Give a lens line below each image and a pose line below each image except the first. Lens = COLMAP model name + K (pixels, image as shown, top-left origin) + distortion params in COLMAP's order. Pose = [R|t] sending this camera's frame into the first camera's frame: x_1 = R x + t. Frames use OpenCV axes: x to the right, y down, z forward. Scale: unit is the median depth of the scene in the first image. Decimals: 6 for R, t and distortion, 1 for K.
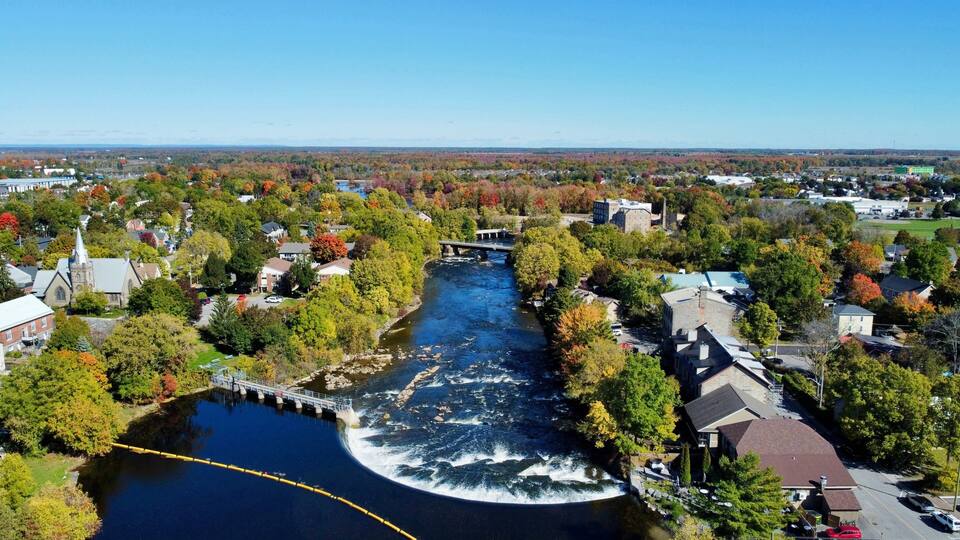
lens RADIAL K [[699.5, 0, 408.4], [0, 699.5, 270.0], [0, 0, 1]] dist [-0.033929, 0.007322]
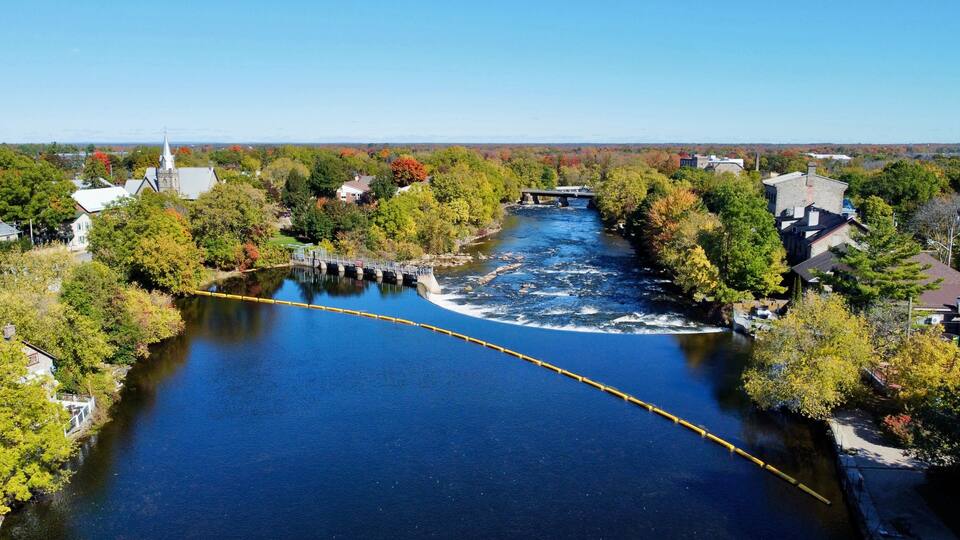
lens RADIAL K [[699.5, 0, 408.4], [0, 699.5, 270.0], [0, 0, 1]] dist [-0.033929, 0.007322]
pose [[0.994297, 0.017022, -0.105278, -0.011250], [-0.015651, 0.999782, 0.013831, 0.154784], [0.105490, -0.012104, 0.994347, 0.022085]]
